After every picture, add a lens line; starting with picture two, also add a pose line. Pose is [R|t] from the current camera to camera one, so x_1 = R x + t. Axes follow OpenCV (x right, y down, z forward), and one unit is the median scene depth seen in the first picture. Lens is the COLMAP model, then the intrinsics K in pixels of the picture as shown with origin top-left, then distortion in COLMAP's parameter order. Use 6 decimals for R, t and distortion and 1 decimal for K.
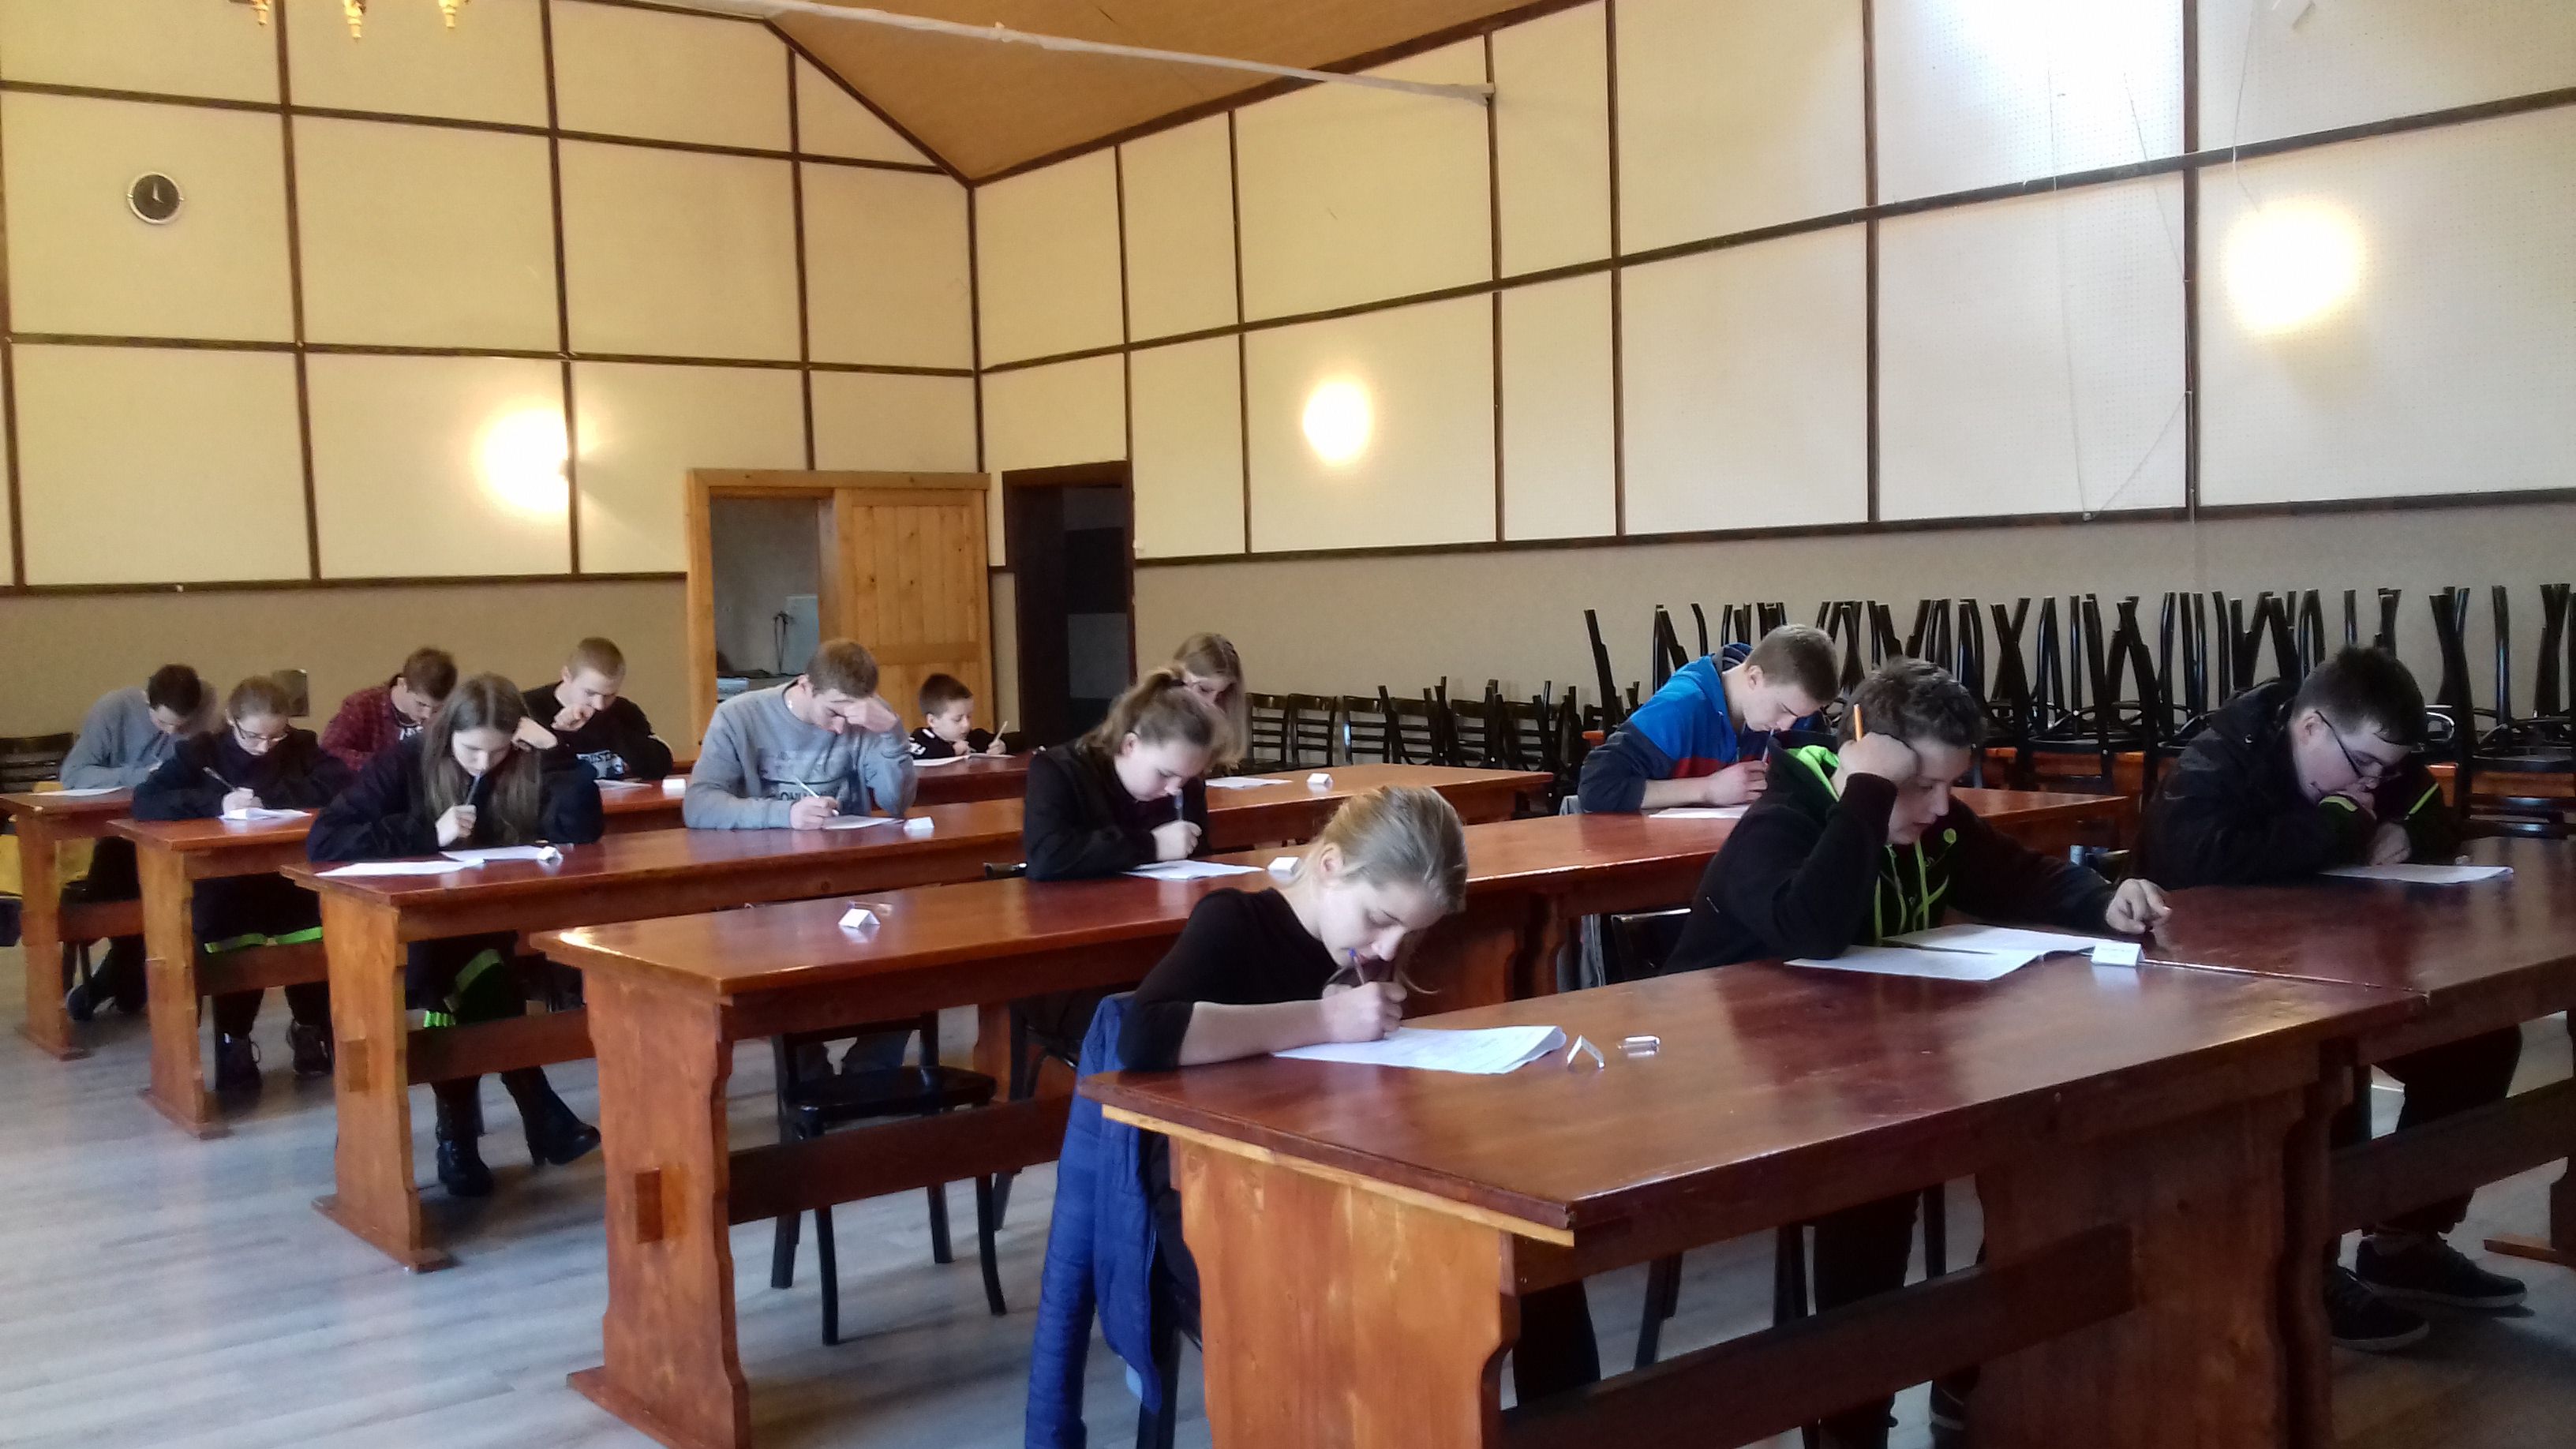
lens RADIAL K [[2515.7, 0, 1288.5], [0, 2515.7, 646.4], [0, 0, 1]] dist [0.157821, -0.330612]
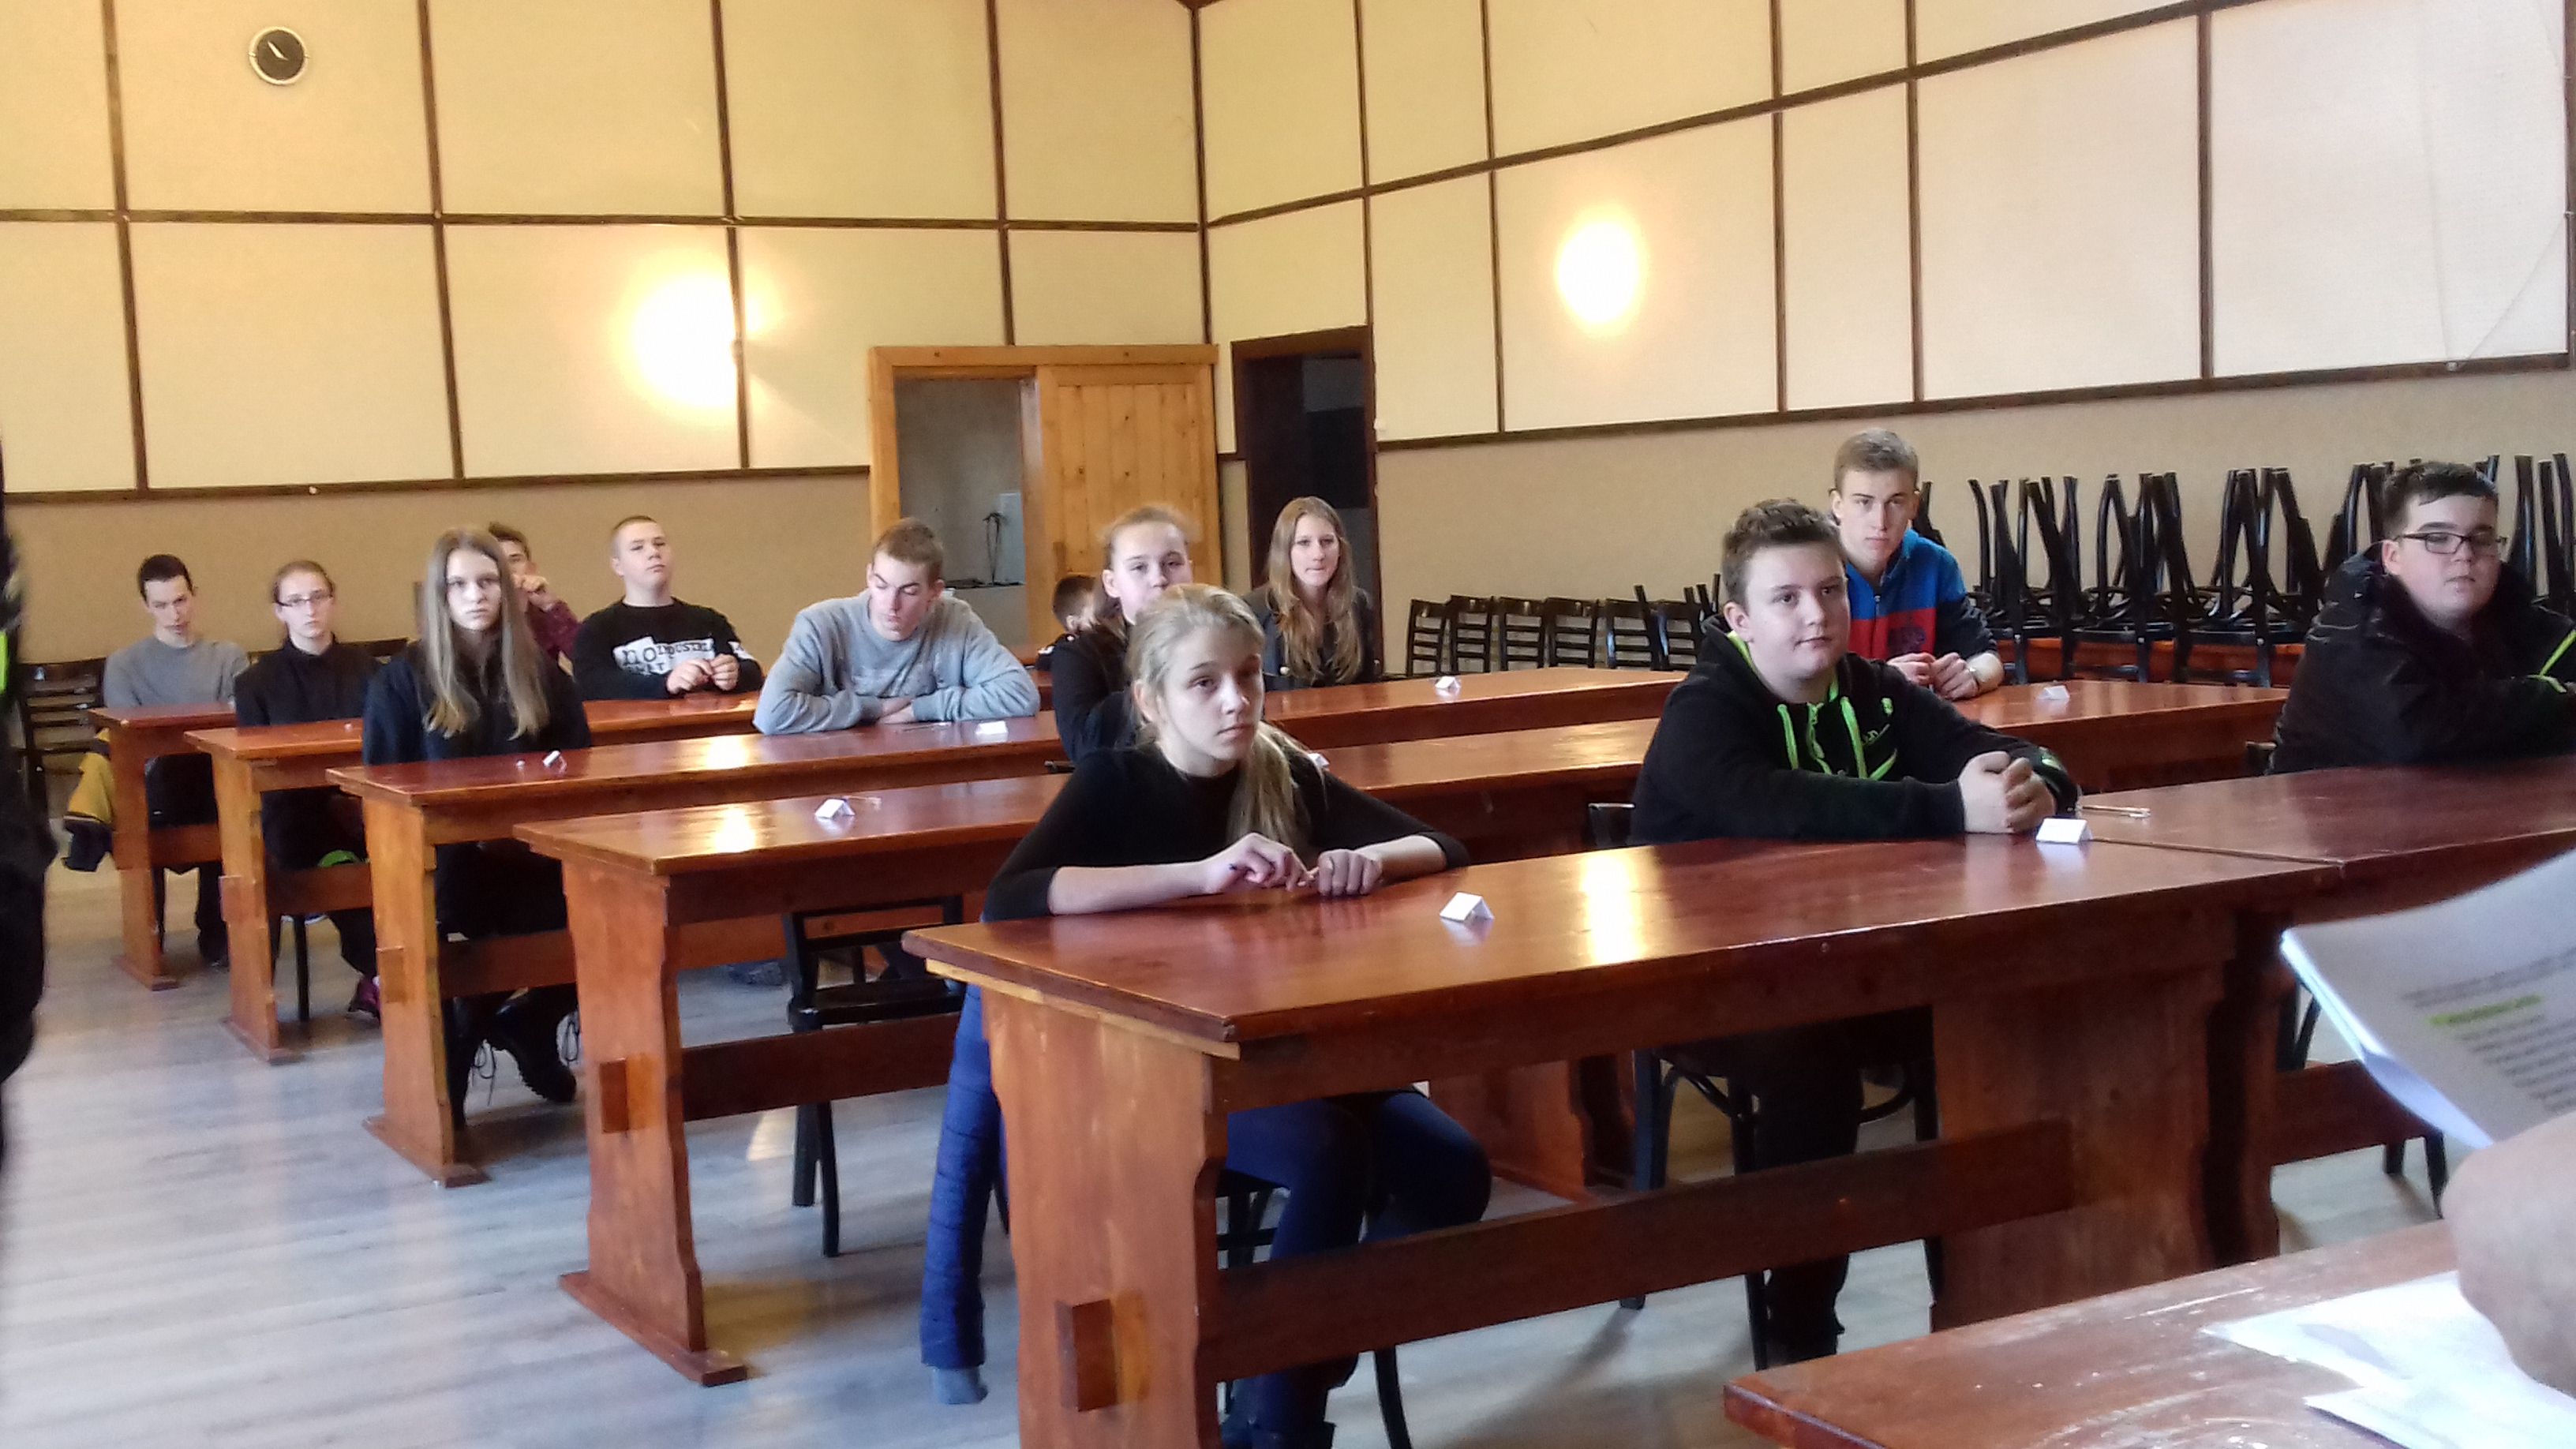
lens RADIAL K [[3202.5, 0, 1296.9], [0, 3202.5, 620.4], [0, 0, 1]] dist [0.248072, -0.820288]
pose [[0.988242, -0.007996, -0.152690, 0.084521], [0.010760, 0.999793, 0.017285, 0.007086], [0.152520, -0.018725, 0.988123, -0.080874]]
